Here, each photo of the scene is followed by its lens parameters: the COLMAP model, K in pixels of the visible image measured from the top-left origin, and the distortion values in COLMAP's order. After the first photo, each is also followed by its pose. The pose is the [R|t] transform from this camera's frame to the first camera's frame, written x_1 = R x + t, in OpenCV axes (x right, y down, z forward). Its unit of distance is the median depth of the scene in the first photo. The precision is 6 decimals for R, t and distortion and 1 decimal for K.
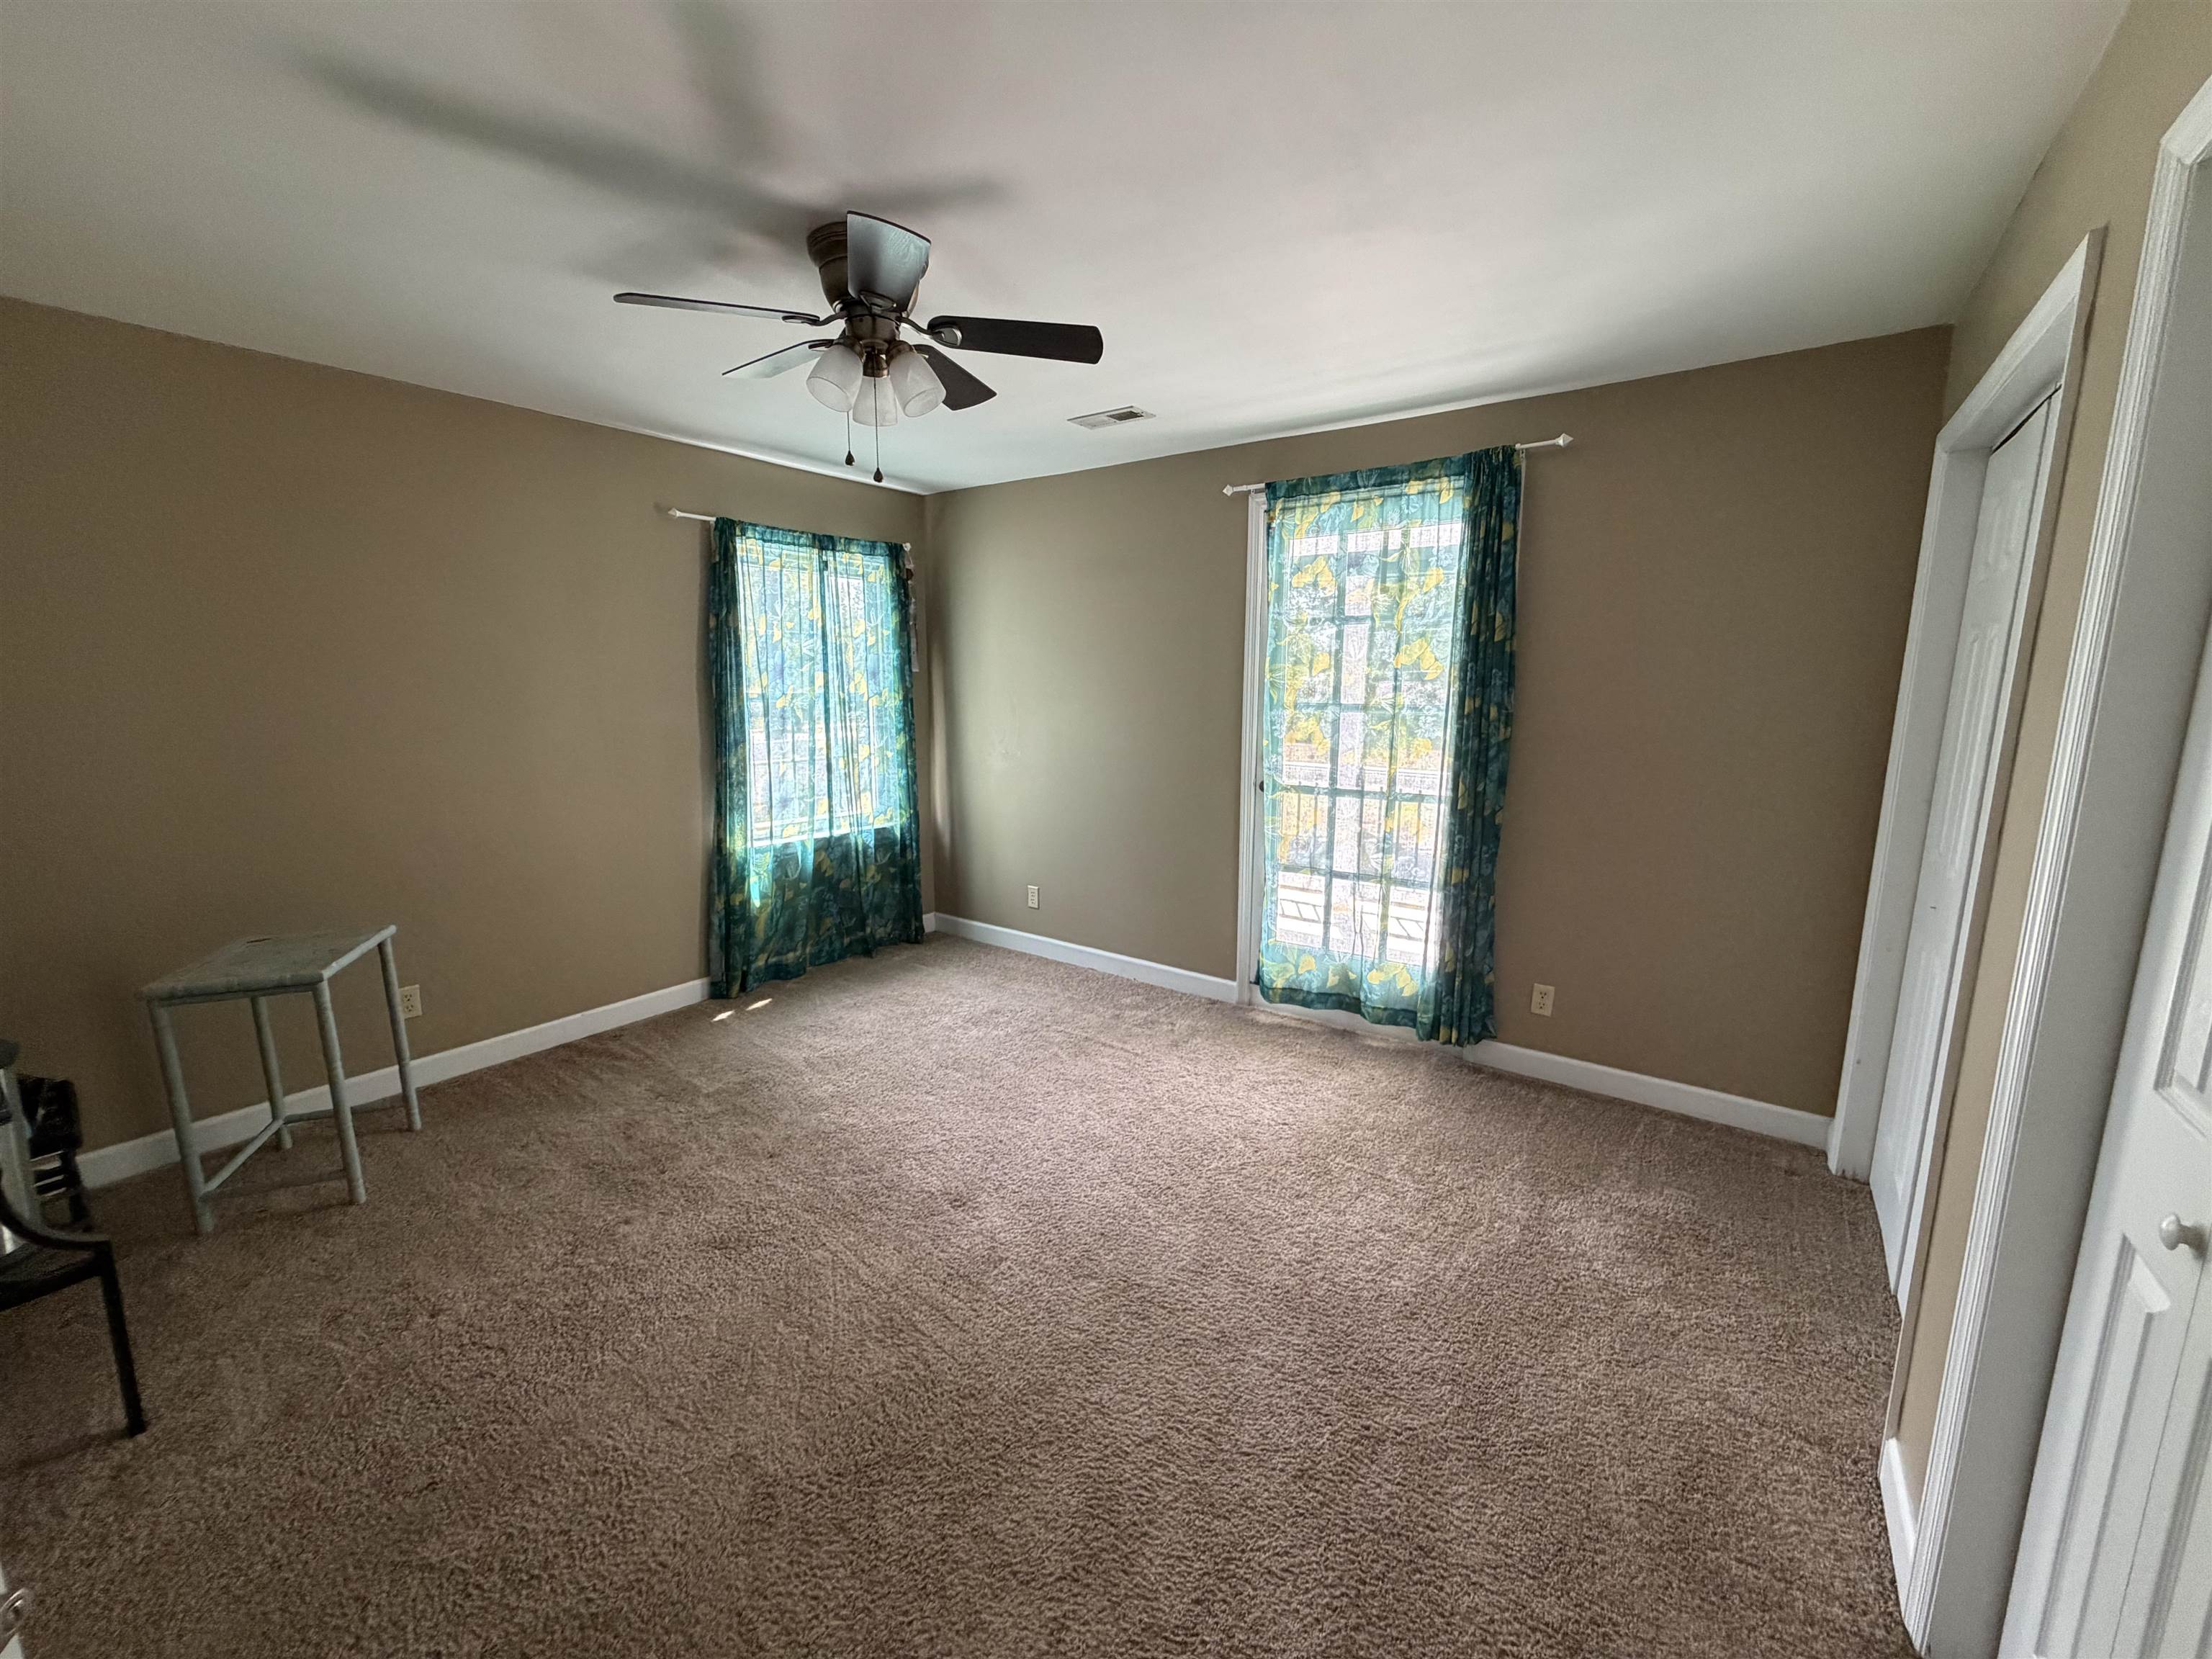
lens RADIAL K [[878.9, 0, 1095.7], [0, 878.9, 828.1], [0, 0, 1]] dist [0.001905, -0.000384]
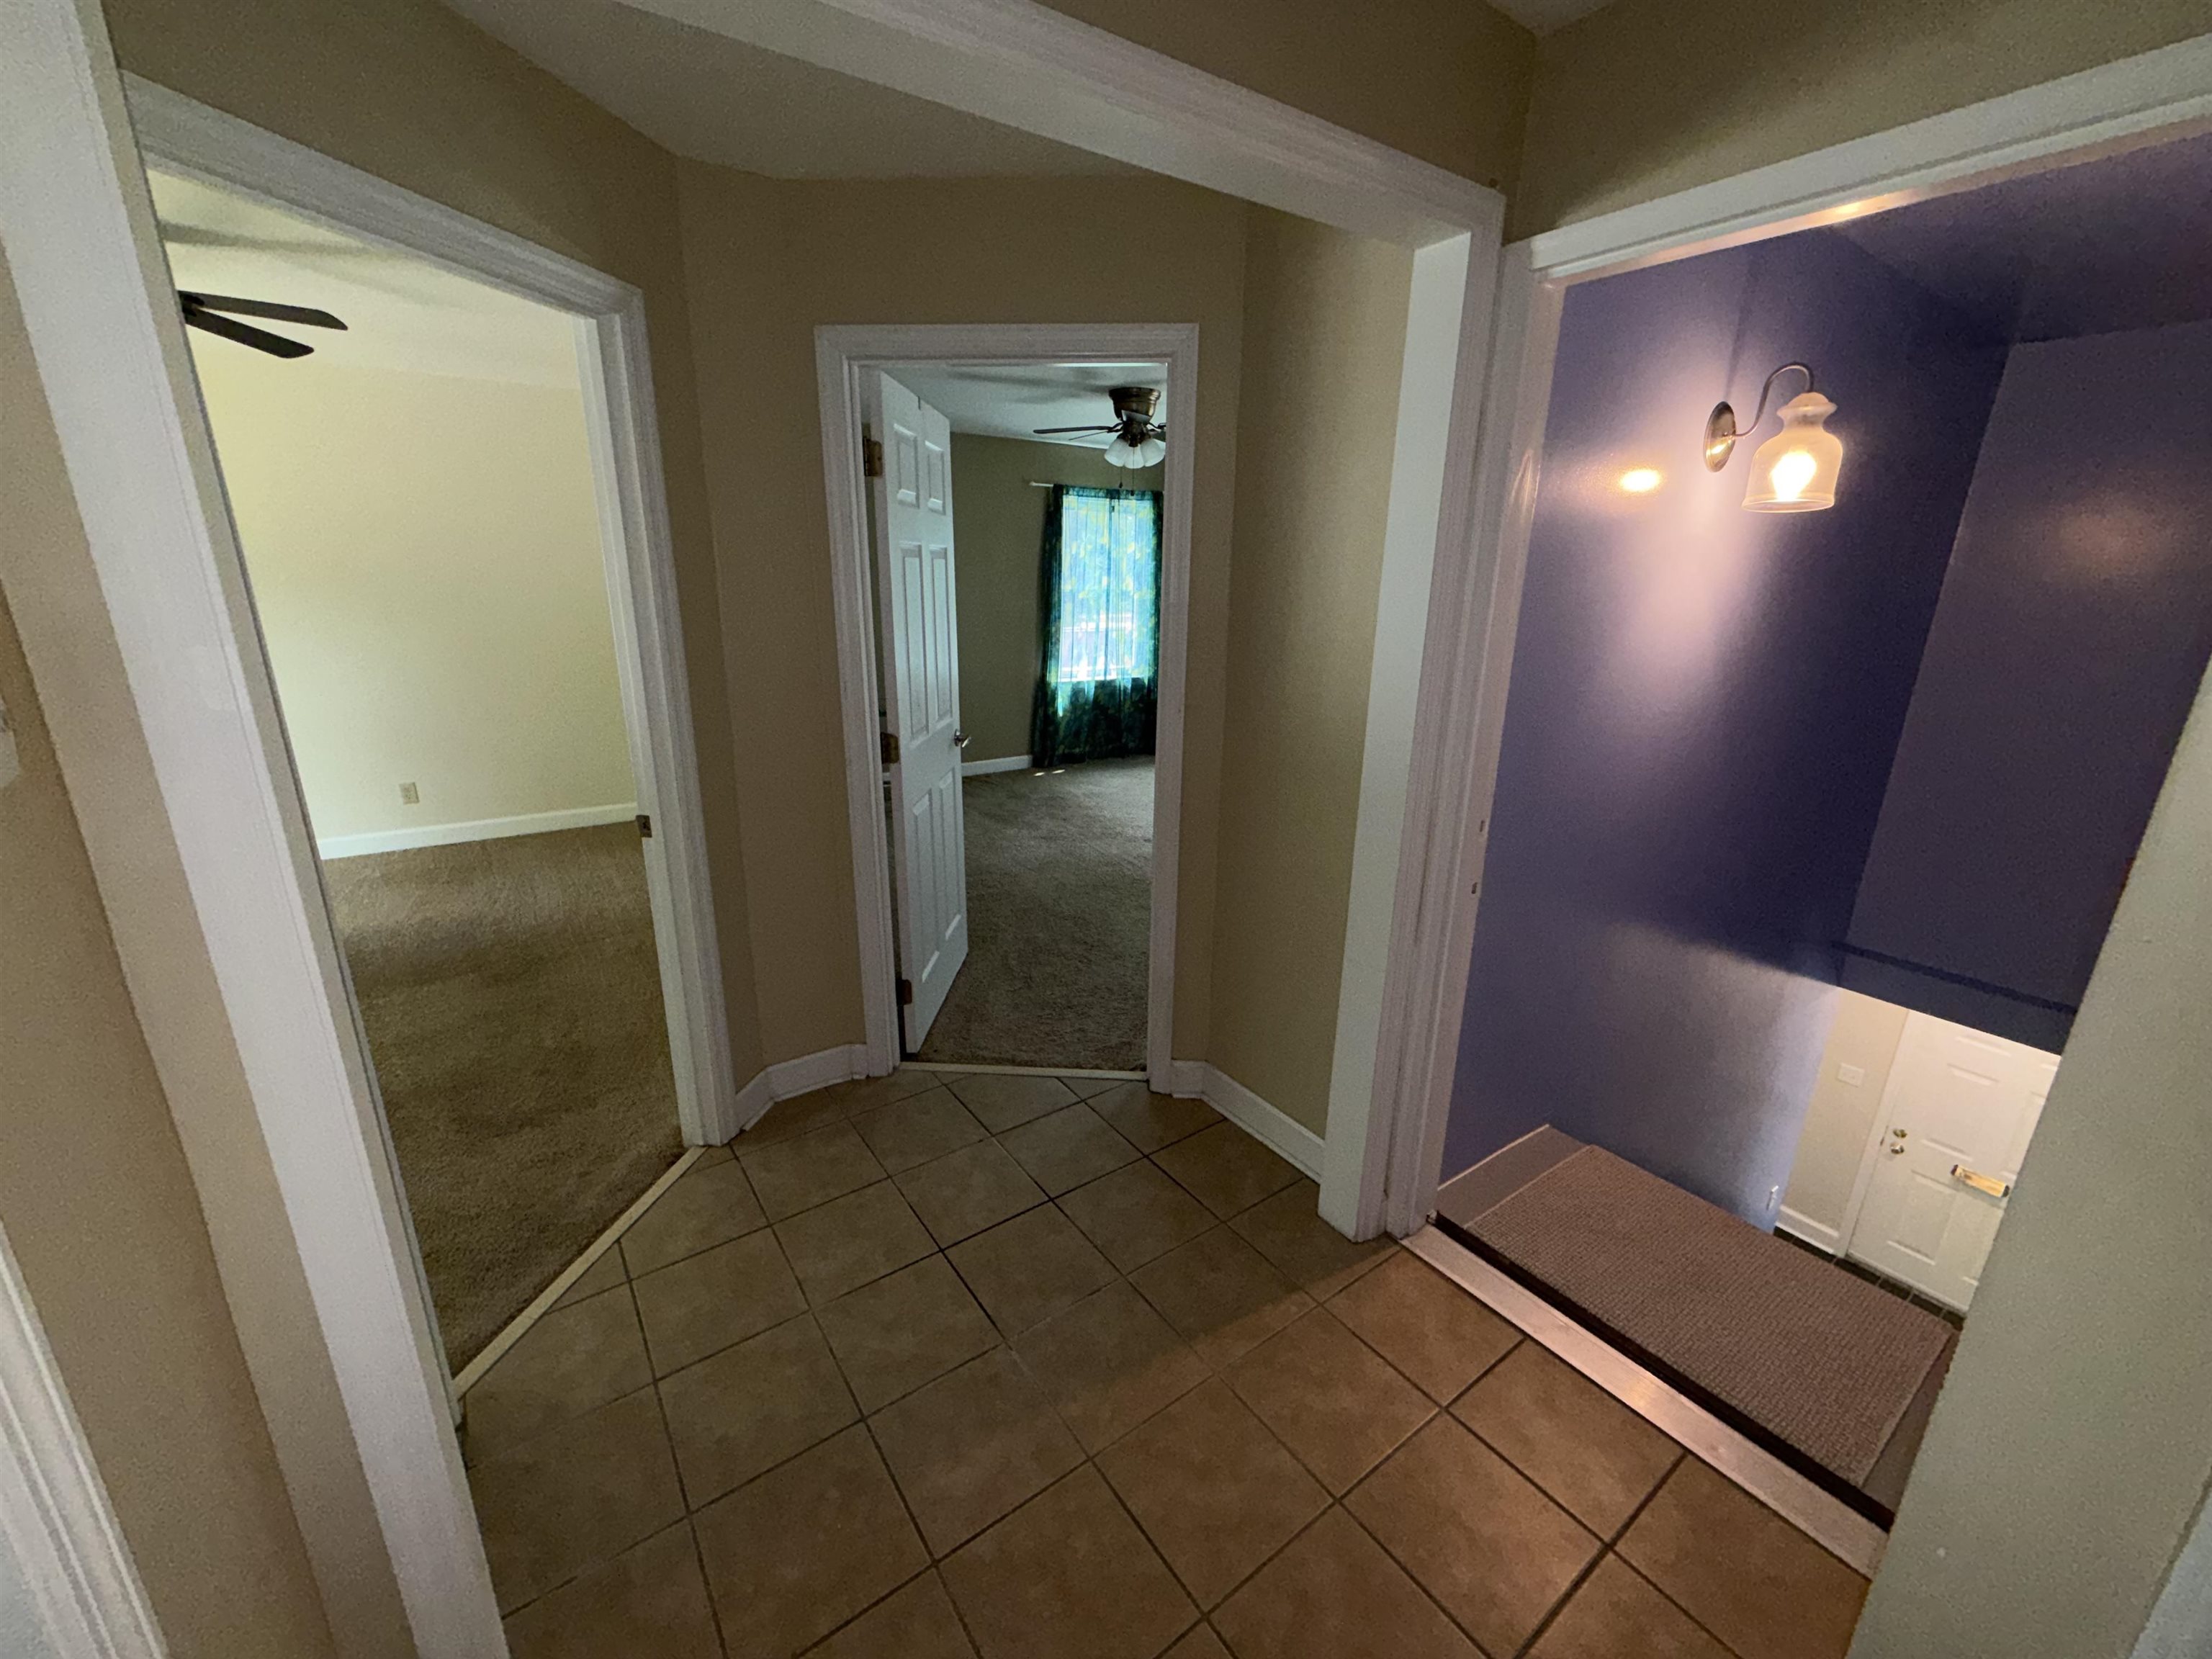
lens RADIAL K [[878.9, 0, 1095.7], [0, 878.9, 828.1], [0, 0, 1]] dist [0.001905, -0.000384]
pose [[0.949714, 0.102470, -0.295876, 0.207792], [-0.067512, 0.989722, 0.126067, 0.084062], [0.305753, -0.099753, 0.946871, -0.620059]]
